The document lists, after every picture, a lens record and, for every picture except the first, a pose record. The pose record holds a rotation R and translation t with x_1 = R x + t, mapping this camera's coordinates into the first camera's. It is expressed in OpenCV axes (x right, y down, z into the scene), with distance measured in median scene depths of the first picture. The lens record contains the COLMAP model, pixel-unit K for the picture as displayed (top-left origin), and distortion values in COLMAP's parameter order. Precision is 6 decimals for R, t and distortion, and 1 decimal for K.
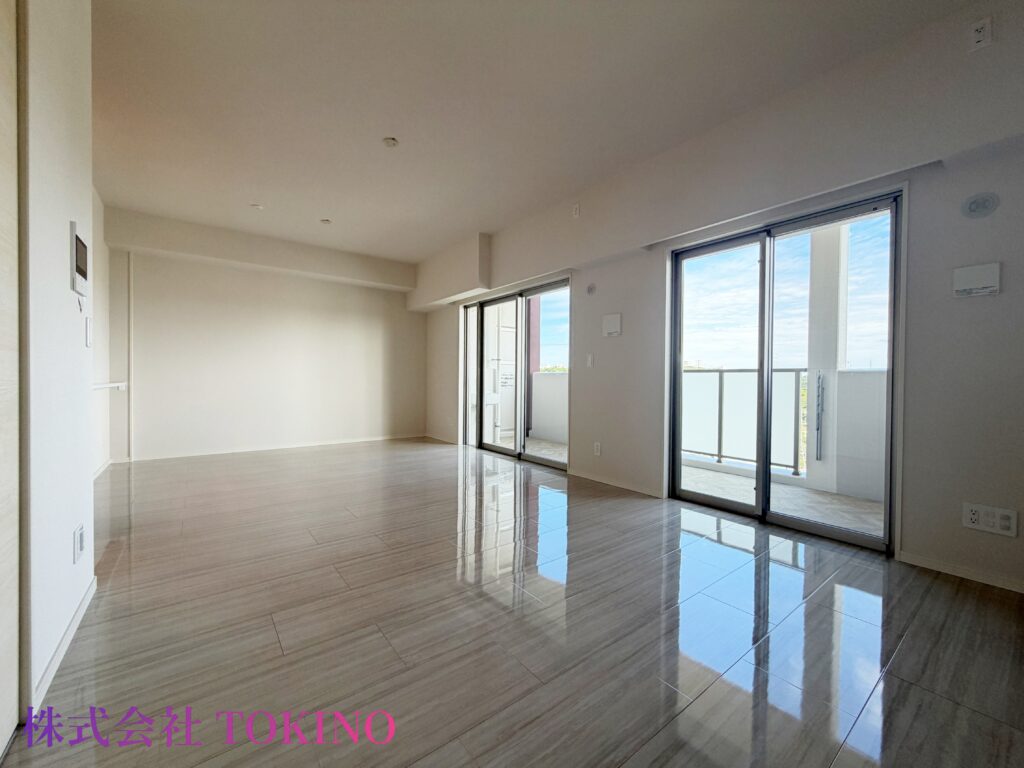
lens RADIAL K [[409.4, 0, 513.0], [0, 409.4, 383.9], [0, 0, 1]] dist [-0.001081, 0.001819]
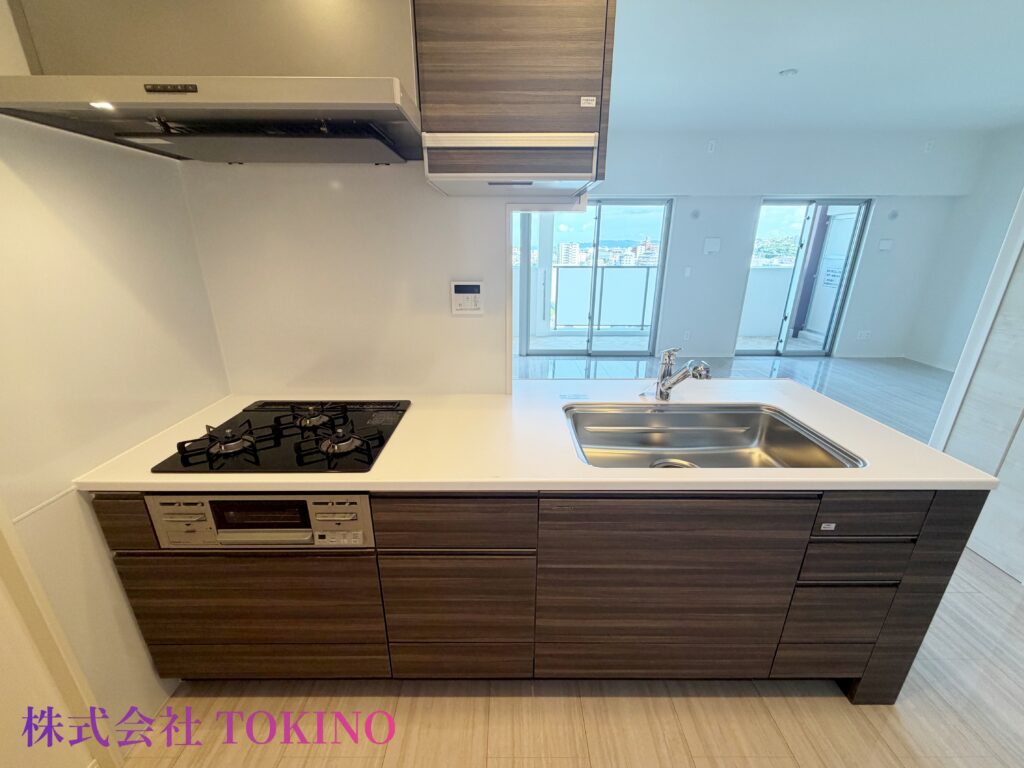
lens RADIAL K [[409.4, 0, 511.7], [0, 409.4, 384.7], [0, 0, 1]] dist [-0.001081, 0.001819]
pose [[0.607280, -0.264795, 0.749062, -0.968646], [0.010393, 0.945392, 0.325771, -0.114243], [-0.794420, -0.190049, 0.576870, 0.471271]]
